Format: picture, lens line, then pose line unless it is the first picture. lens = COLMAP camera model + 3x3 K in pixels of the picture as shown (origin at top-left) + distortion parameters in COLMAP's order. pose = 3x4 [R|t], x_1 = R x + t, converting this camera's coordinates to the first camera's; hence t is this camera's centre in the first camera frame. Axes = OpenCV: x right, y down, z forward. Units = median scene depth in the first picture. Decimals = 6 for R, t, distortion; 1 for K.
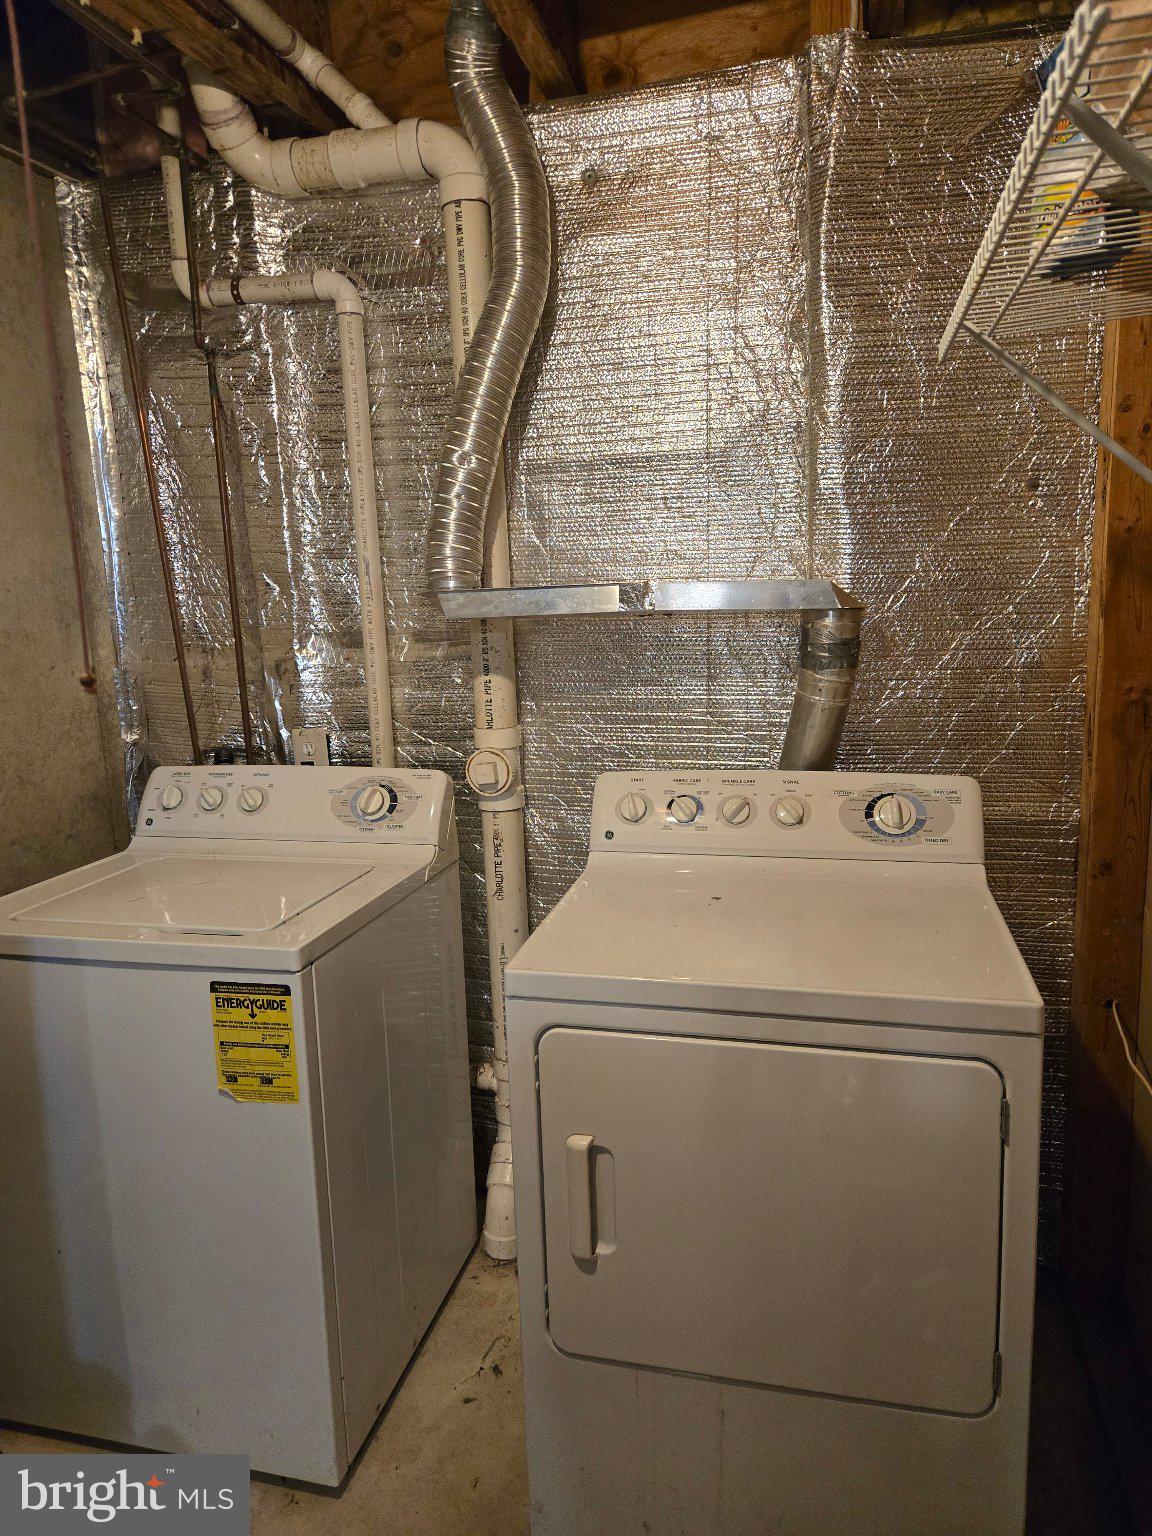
lens RADIAL K [[1033.3, 0, 575.3], [0, 1033.3, 765.3], [0, 0, 1]] dist [0.025599, -0.011474]
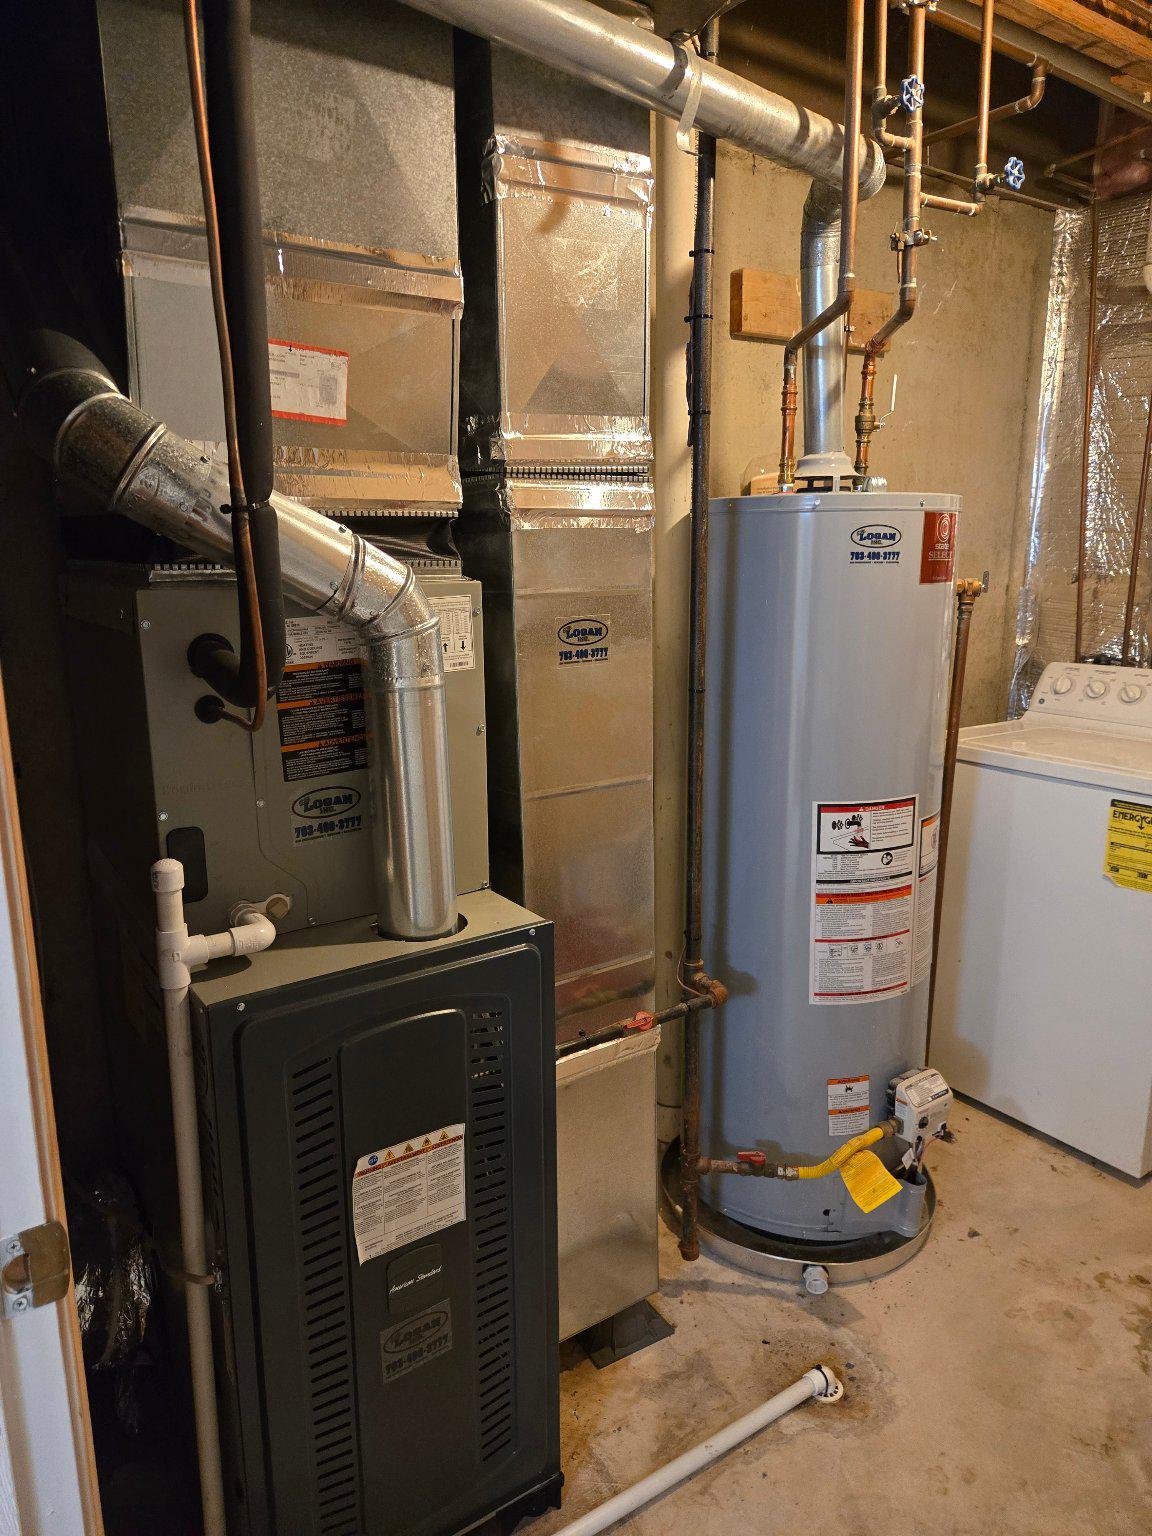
lens RADIAL K [[1033.3, 0, 579.0], [0, 1033.3, 765.3], [0, 0, 1]] dist [0.025599, -0.011474]
pose [[0.766797, 0.169295, -0.619162, -0.023935], [-0.142027, 0.985432, 0.093551, 0.089203], [0.625980, 0.016203, 0.779671, -0.386430]]
